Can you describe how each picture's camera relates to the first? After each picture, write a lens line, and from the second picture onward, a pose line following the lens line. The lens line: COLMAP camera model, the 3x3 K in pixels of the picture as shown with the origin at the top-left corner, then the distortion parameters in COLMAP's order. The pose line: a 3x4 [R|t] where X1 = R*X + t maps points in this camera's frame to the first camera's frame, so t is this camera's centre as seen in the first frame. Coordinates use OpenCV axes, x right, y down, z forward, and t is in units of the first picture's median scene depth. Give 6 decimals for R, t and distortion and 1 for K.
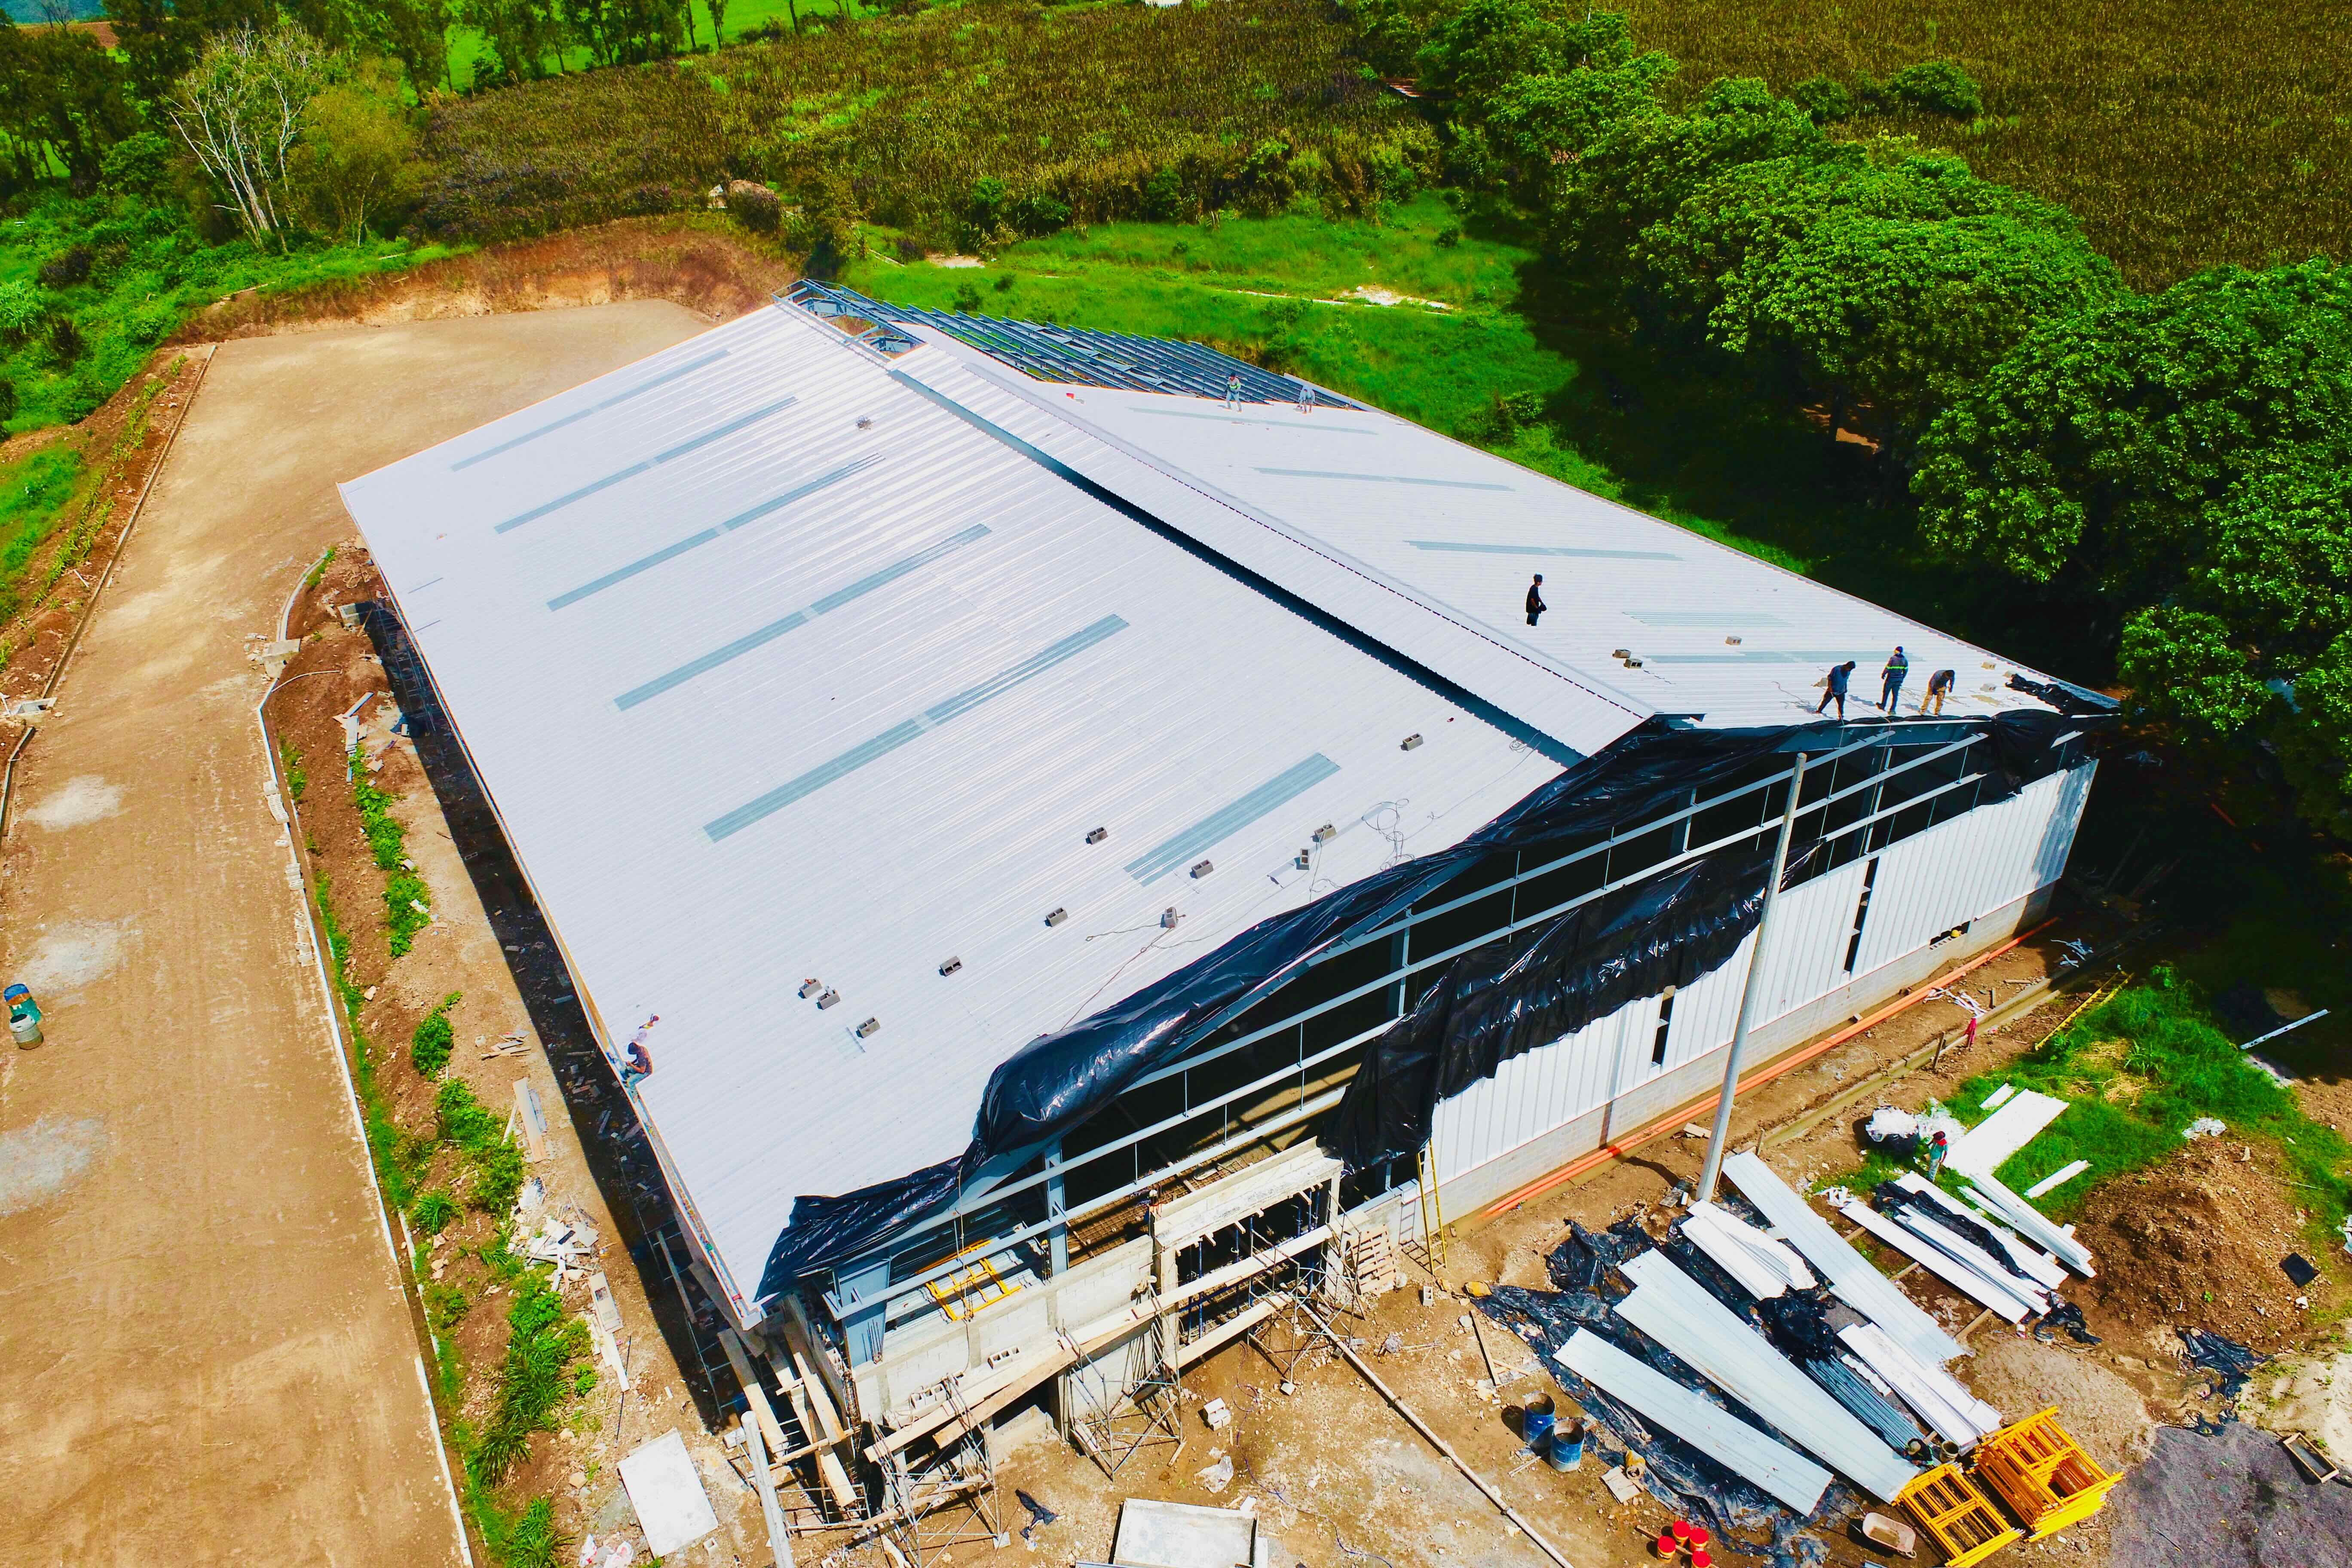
lens RADIAL K [[1653.6, 0, 1173.1], [0, 1653.6, 710.9], [0, 0, 1]] dist [-0.019379, 0.013628]
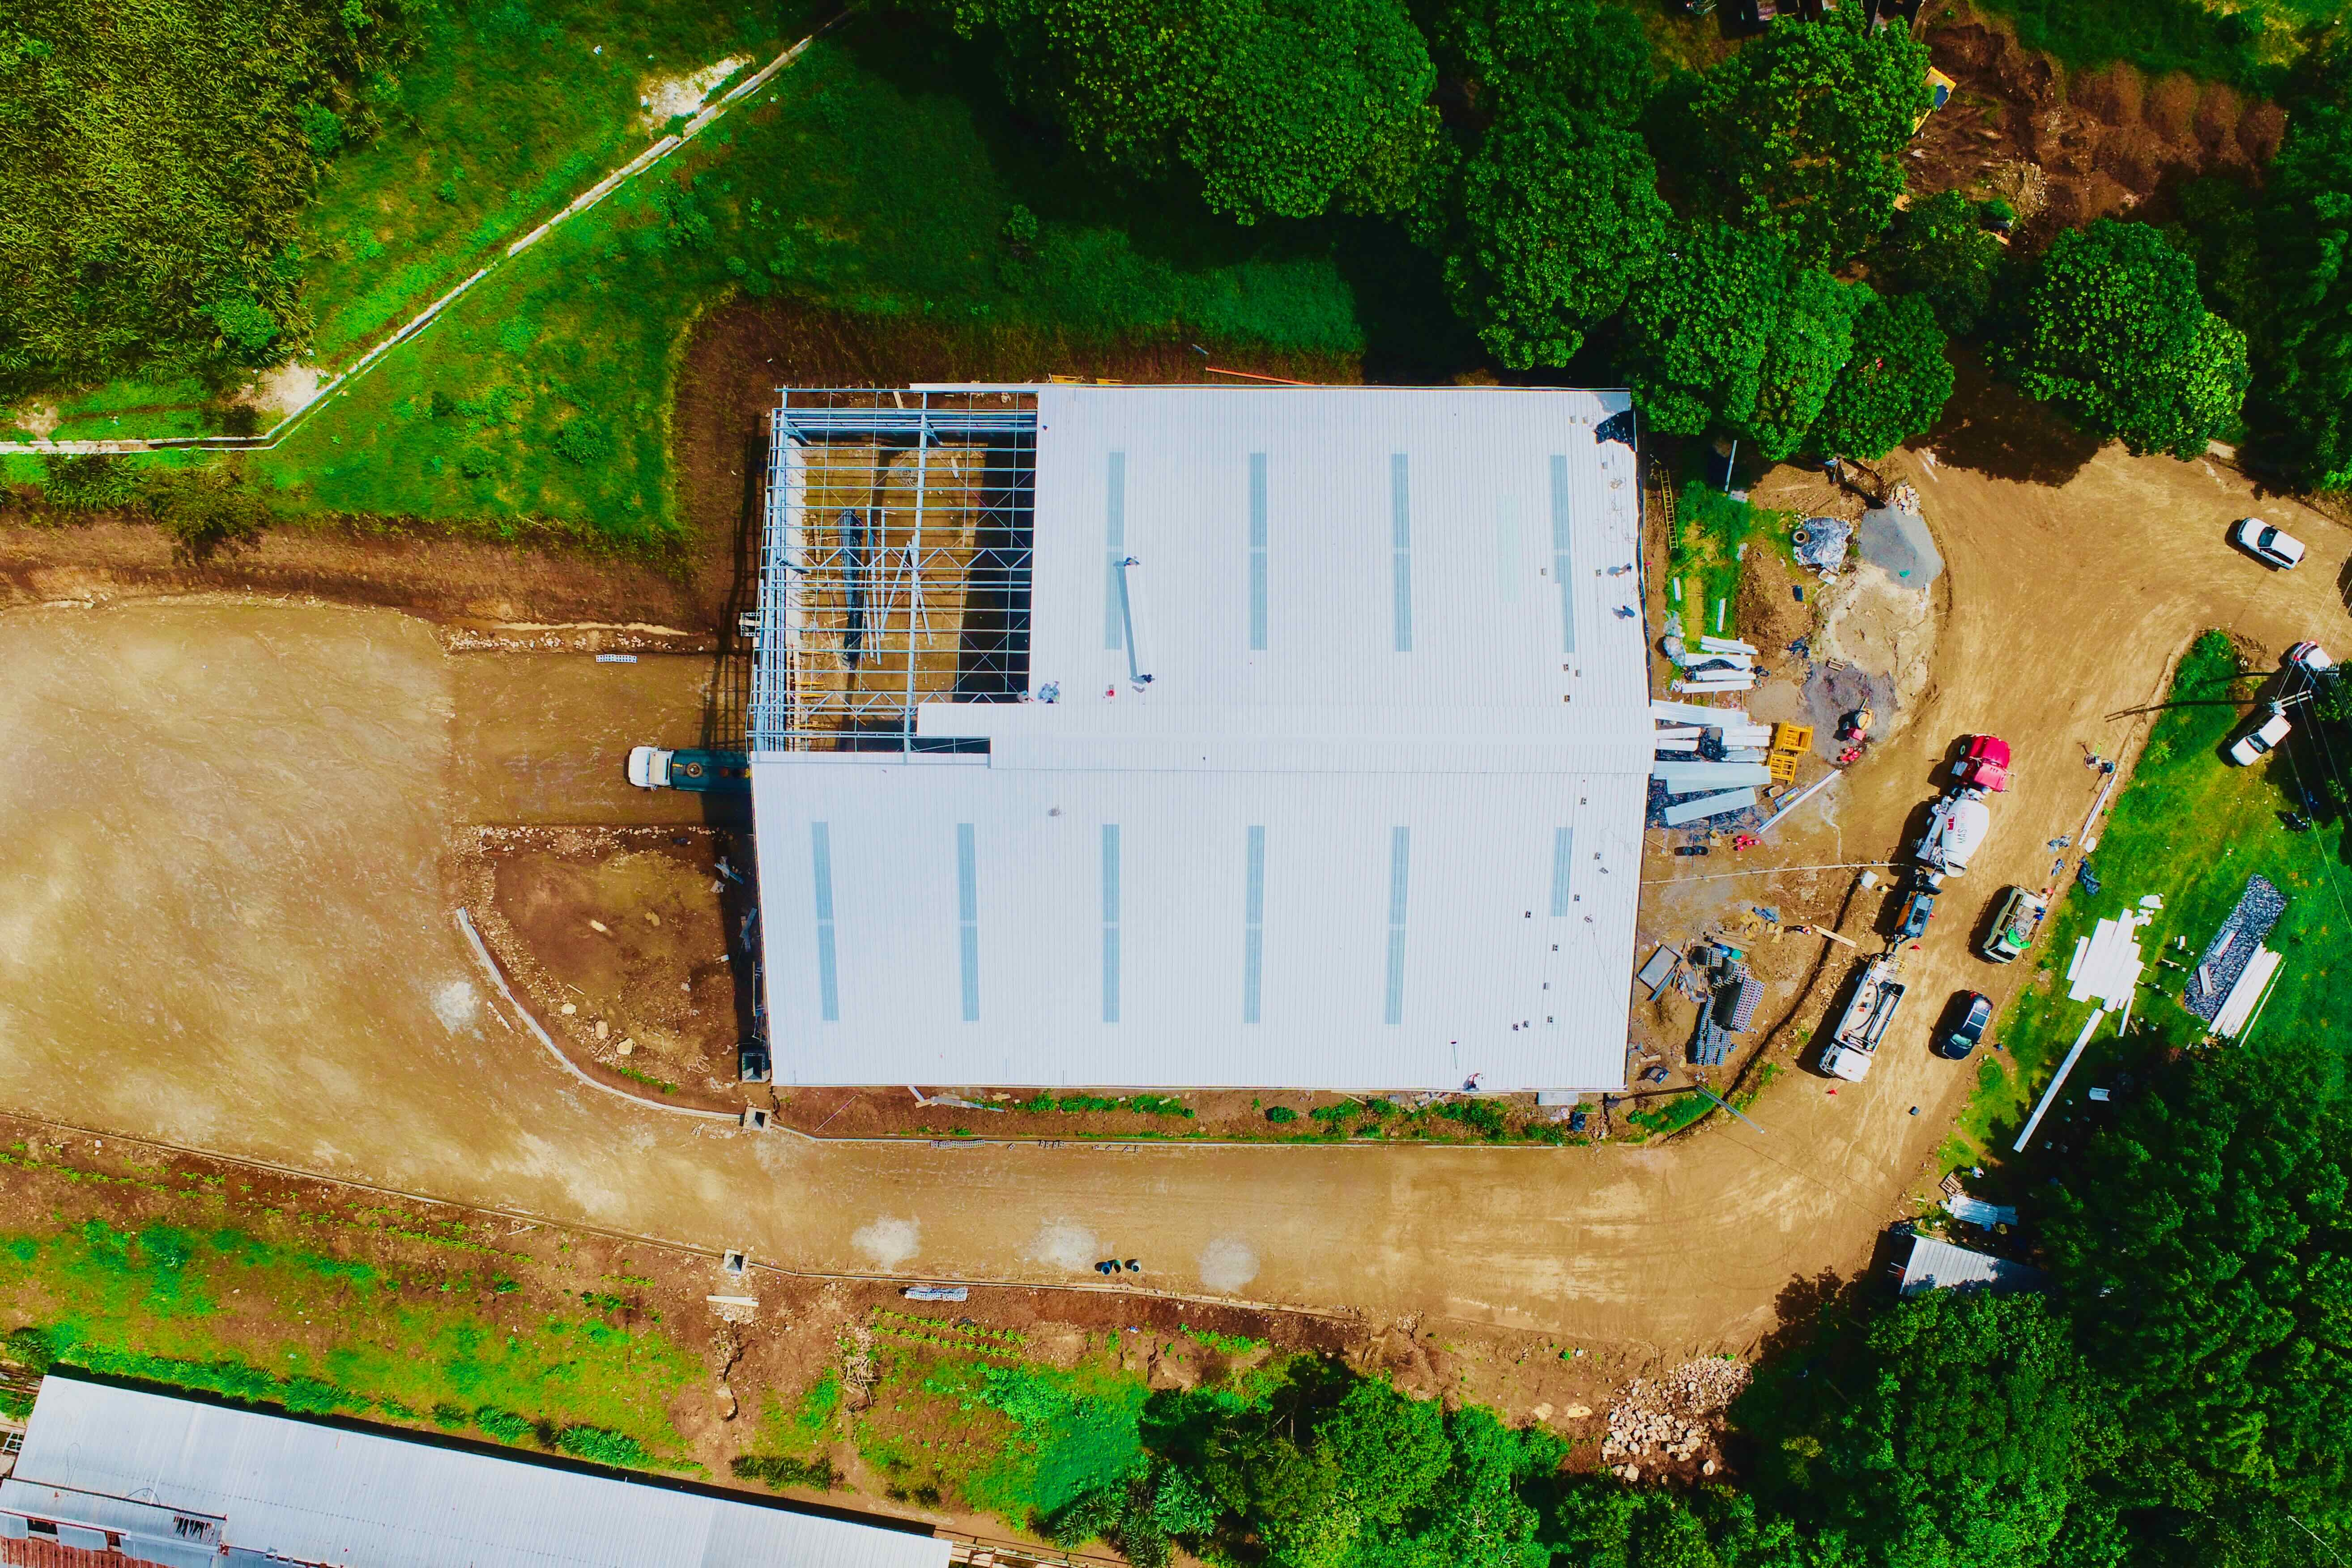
lens RADIAL K [[1653.6, 0, 1173.9], [0, 1653.6, 788.6], [0, 0, 1]] dist [-0.019379, 0.013628]
pose [[0.531416, -0.847110, 0.001036, -0.174672], [0.377436, 0.237871, 0.894963, -2.468083], [-0.758379, -0.475207, 0.446138, 0.372891]]
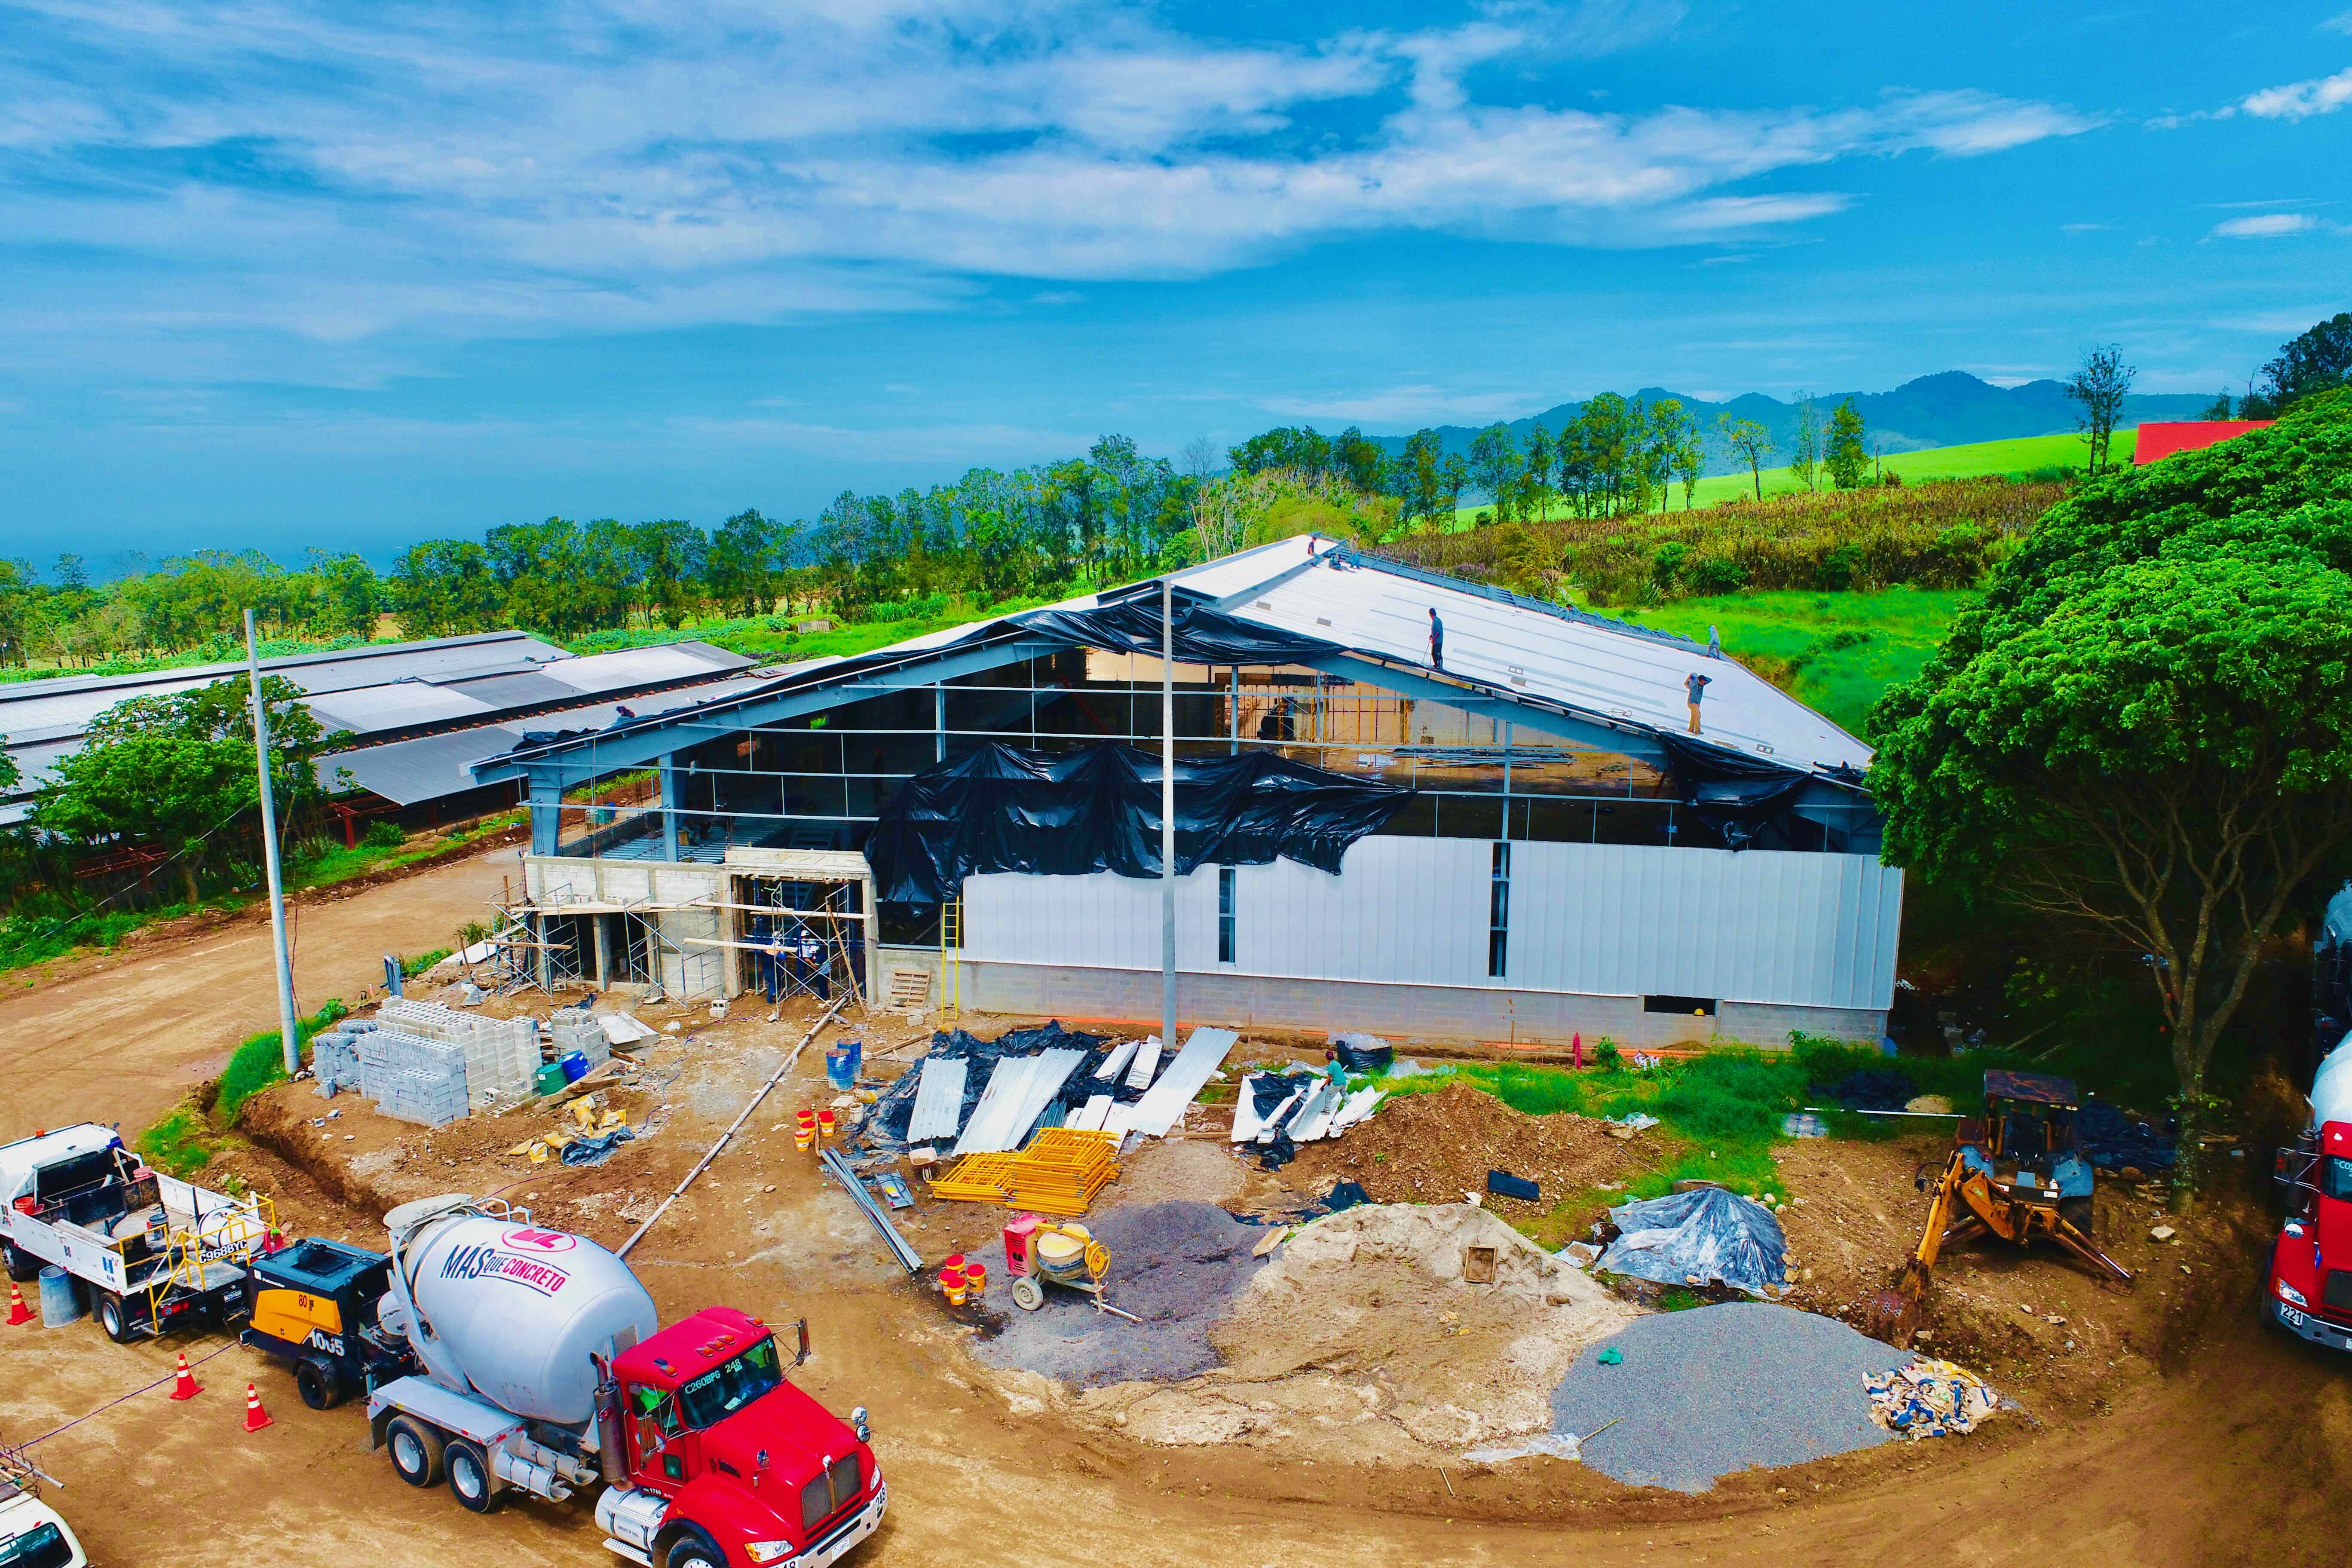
lens RADIAL K [[1653.6, 0, 1197.7], [0, 1653.6, 778.1], [0, 0, 1]] dist [-0.019379, 0.013628]
pose [[0.736027, 0.120533, -0.666135, 1.107771], [-0.316317, 0.931225, -0.181007, 0.340863], [0.598504, 0.343936, 0.723533, 0.165279]]
